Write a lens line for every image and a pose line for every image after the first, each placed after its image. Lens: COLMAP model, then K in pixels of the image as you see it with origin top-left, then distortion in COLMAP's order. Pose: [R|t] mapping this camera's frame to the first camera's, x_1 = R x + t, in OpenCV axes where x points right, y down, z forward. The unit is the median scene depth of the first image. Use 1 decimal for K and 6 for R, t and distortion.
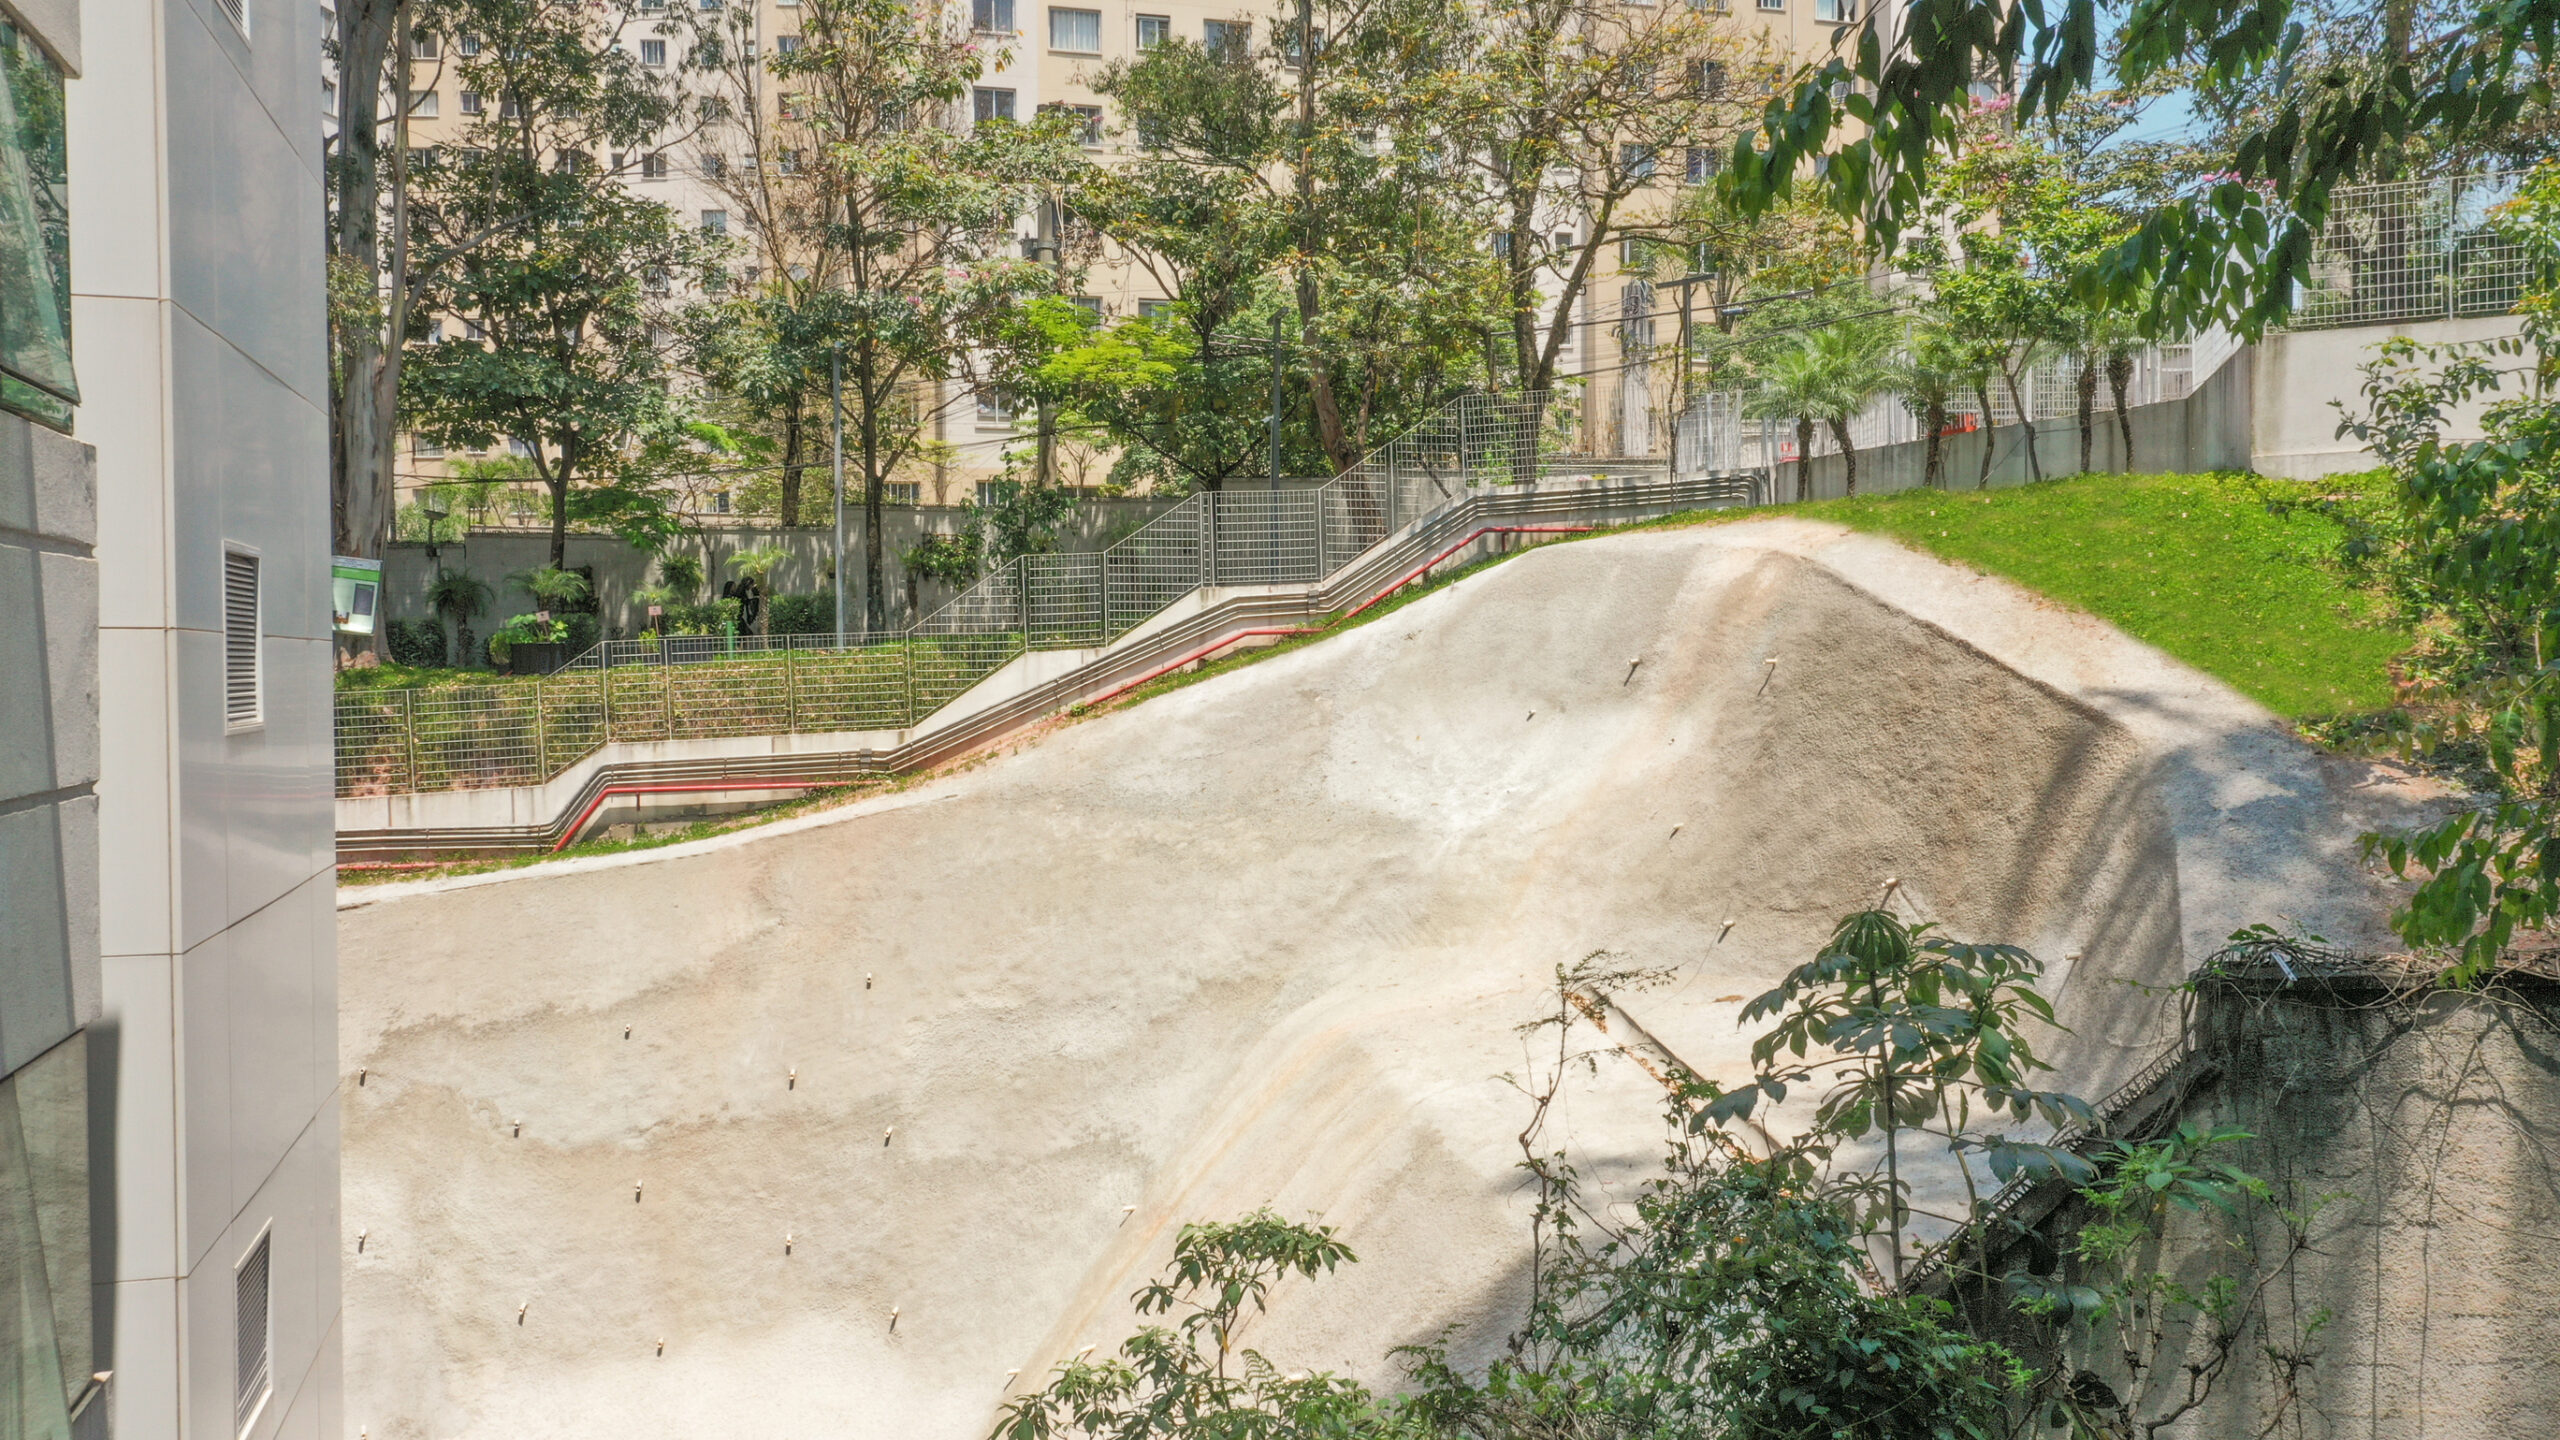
lens RADIAL K [[2031.6, 0, 1280.8], [0, 2031.6, 709.6], [0, 0, 1]] dist [0.013159, 0.004416]
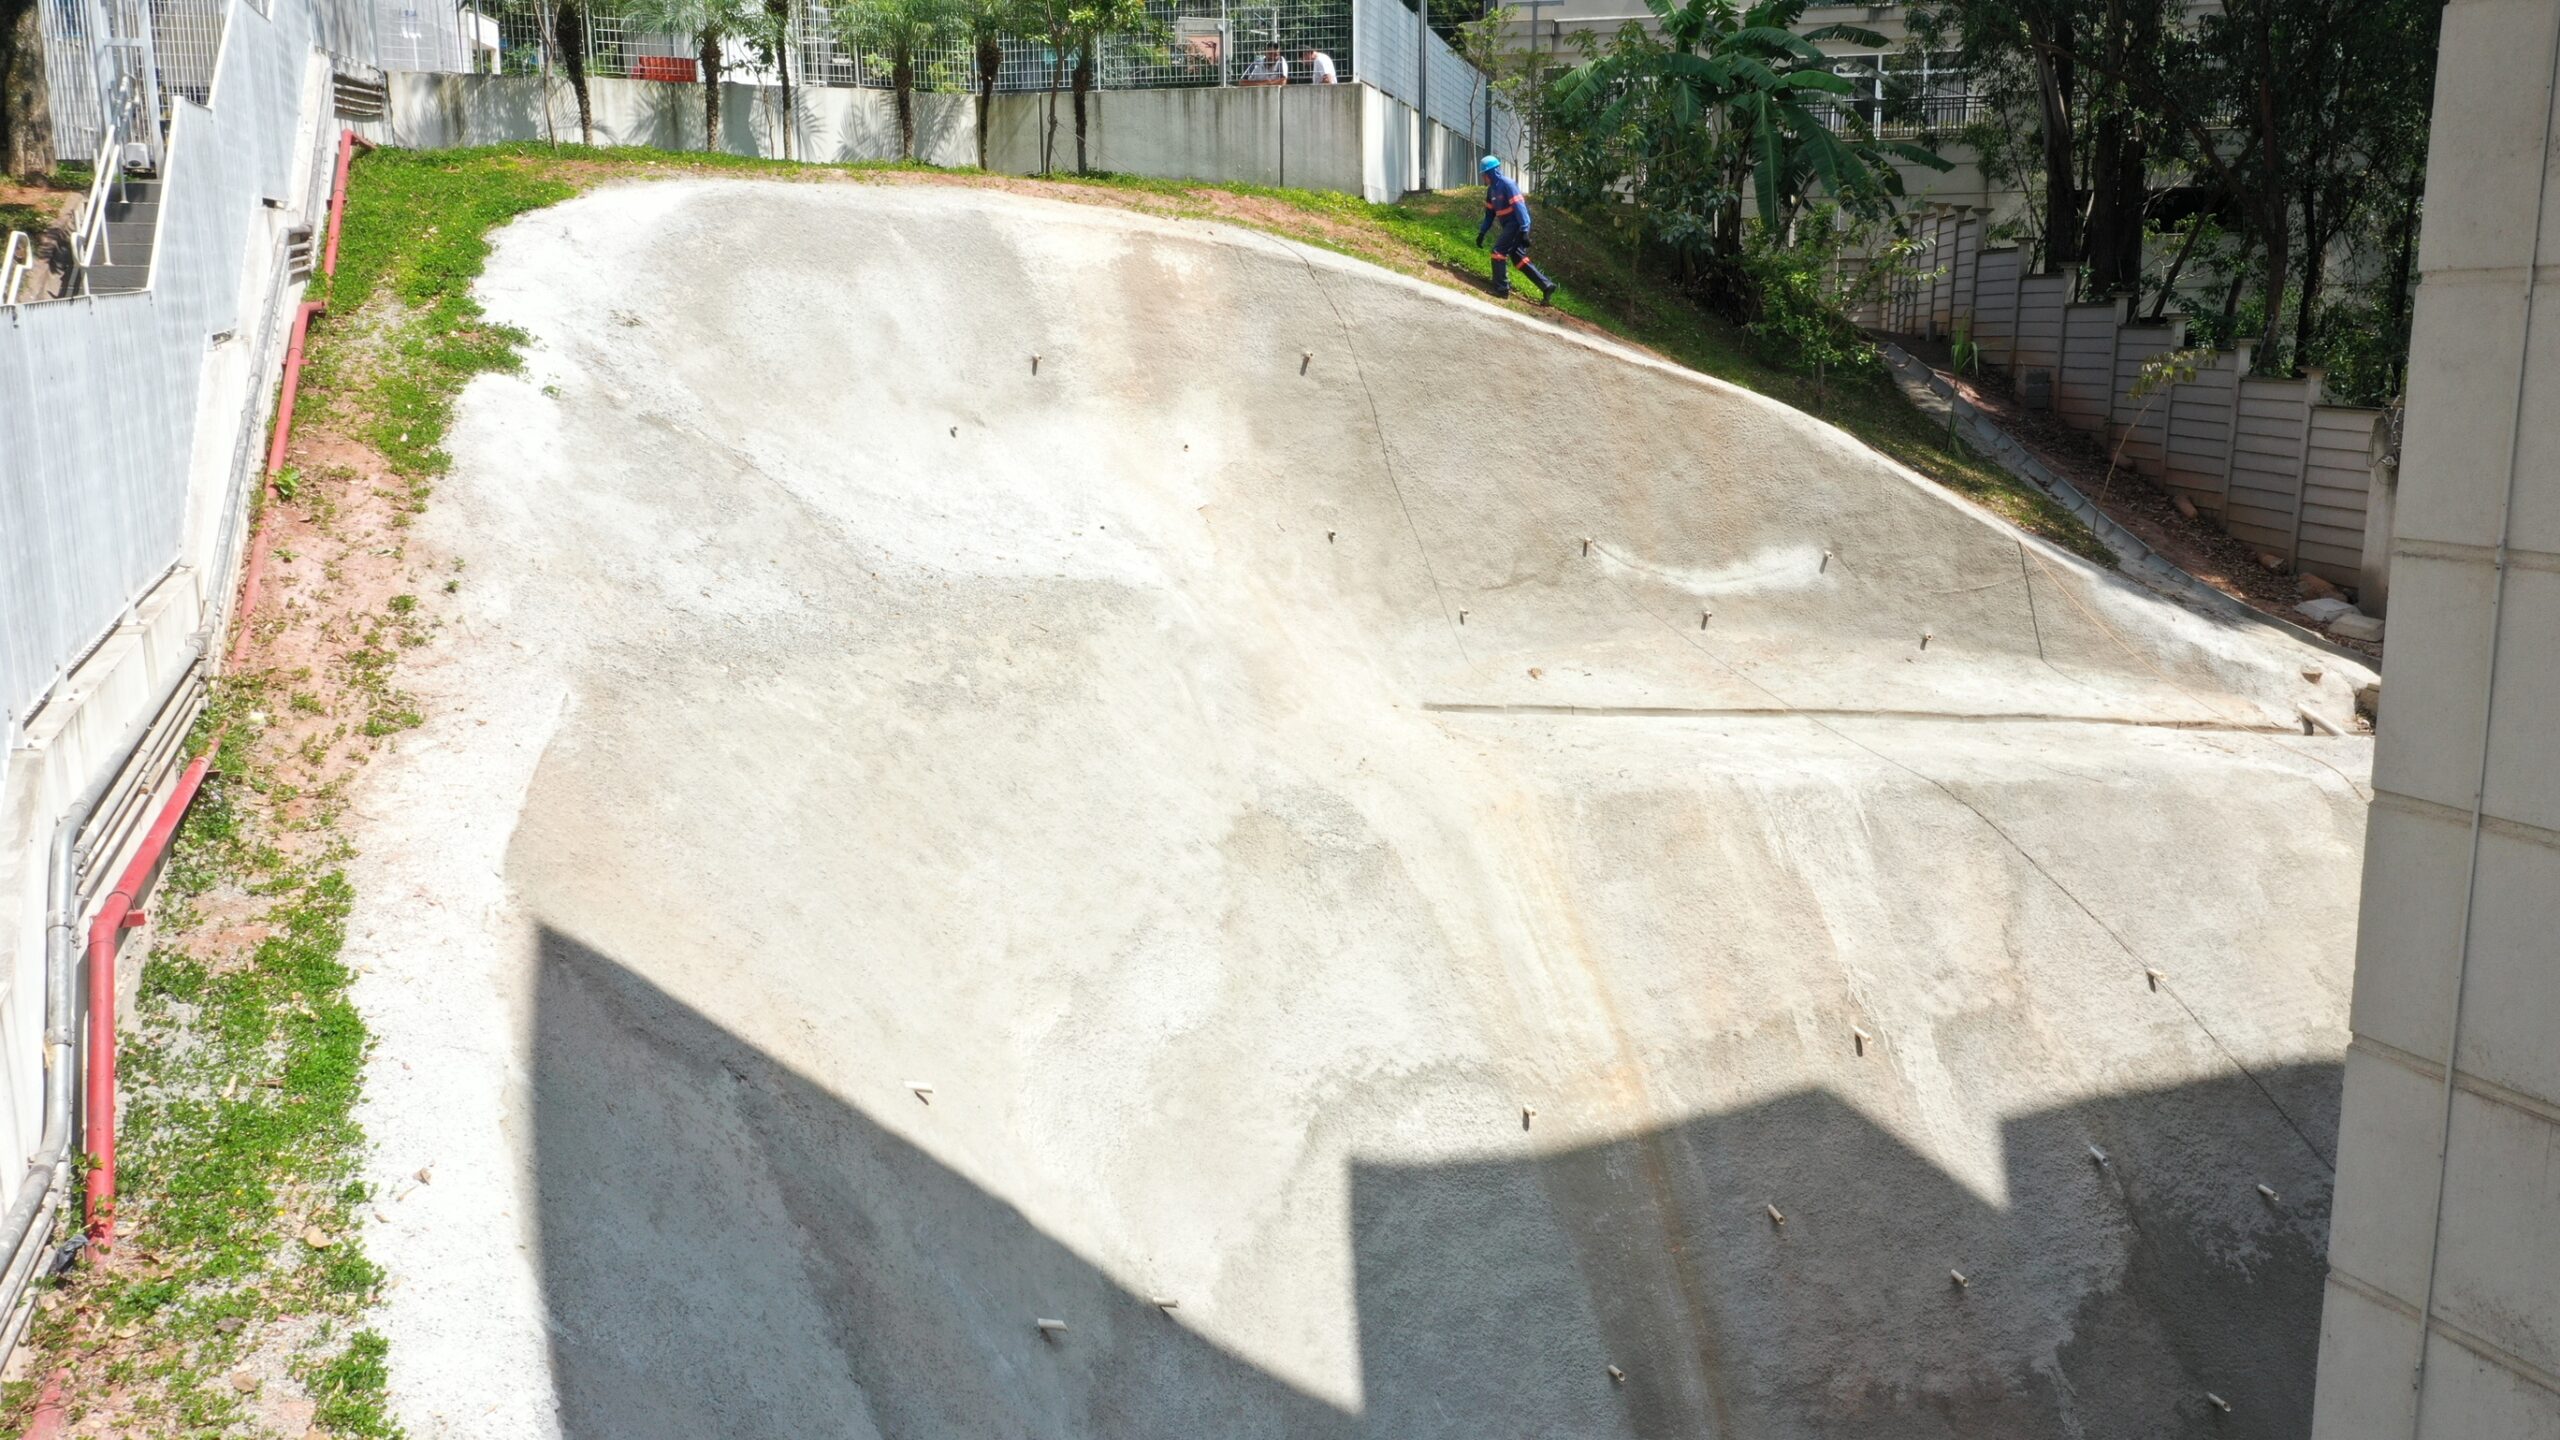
lens RADIAL K [[2019.2, 0, 1276.2], [0, 2019.2, 729.2], [0, 0, 1]] dist [0.014505, -0.002862]
pose [[-0.105166, -0.186169, 0.976873, -0.657712], [0.032490, 0.981153, 0.190483, -0.029216], [-0.993924, 0.051771, -0.097136, 1.003132]]
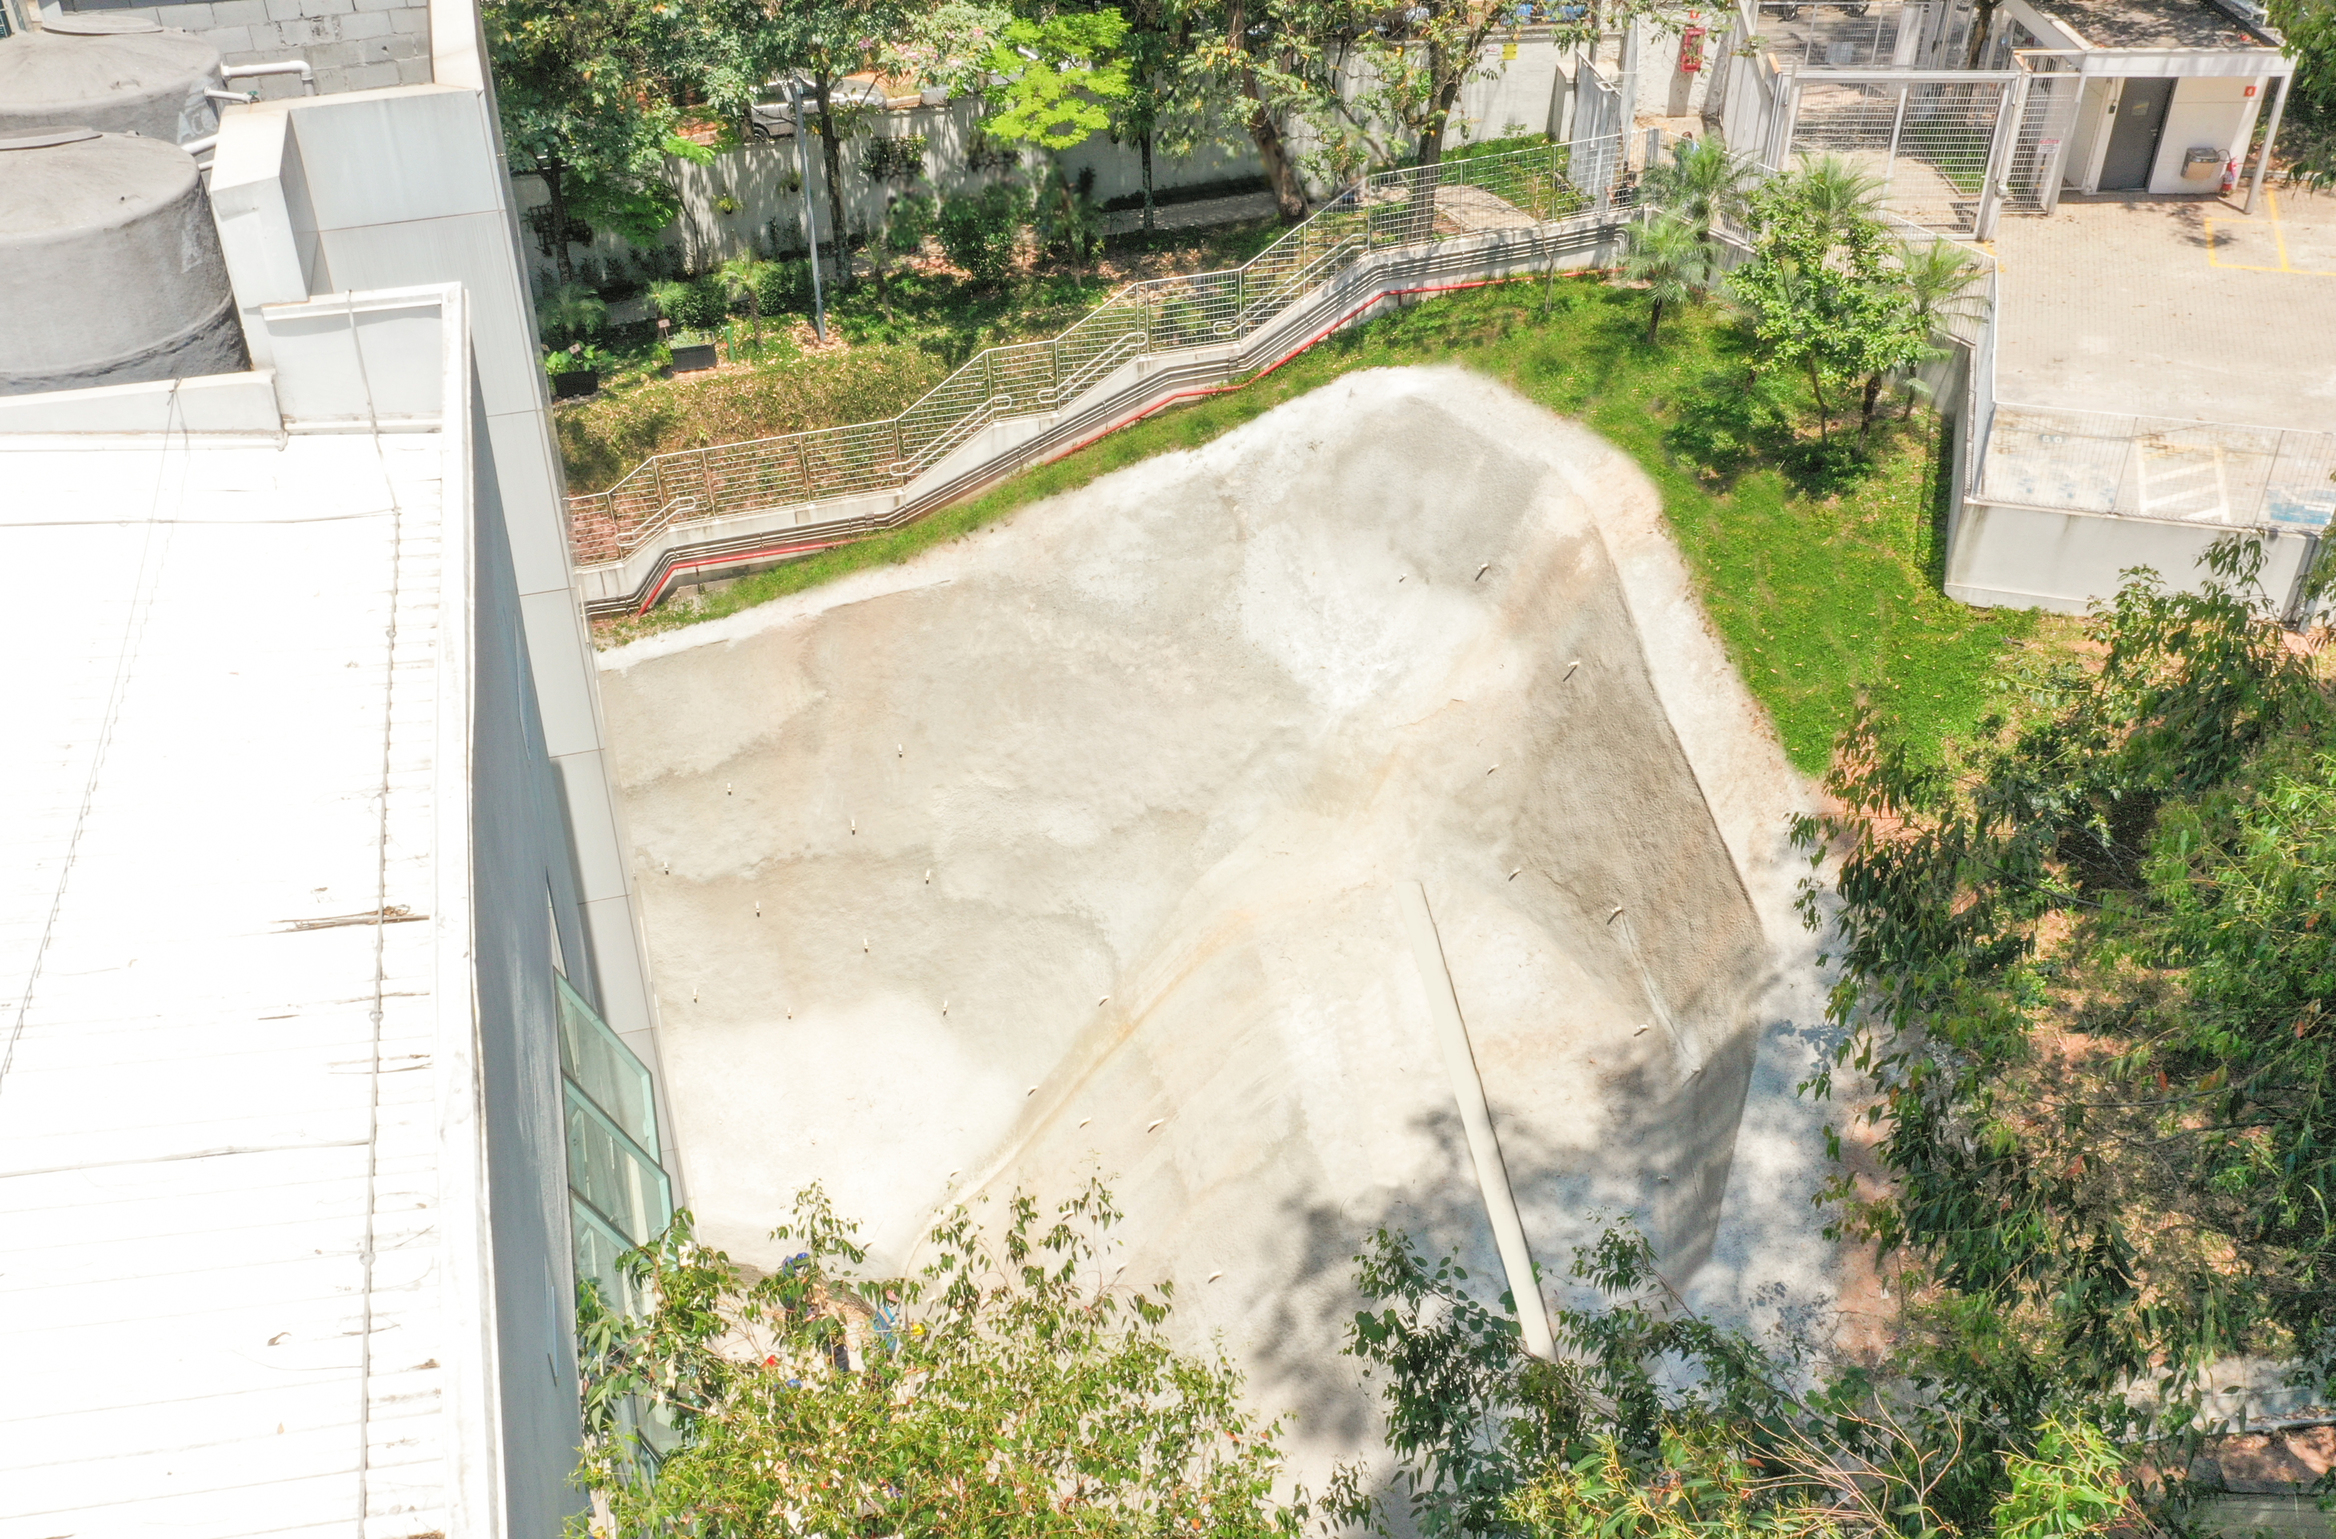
lens RADIAL K [[2149.0, 0, 1130.1], [0, 2149.0, 763.7], [0, 0, 1]] dist [0.008355, 0.002907]
pose [[0.999777, 0.004297, -0.020687, -0.020561], [0.007822, 0.834279, 0.551287, -0.675699], [0.019627, -0.551326, 0.834059, -0.203869]]
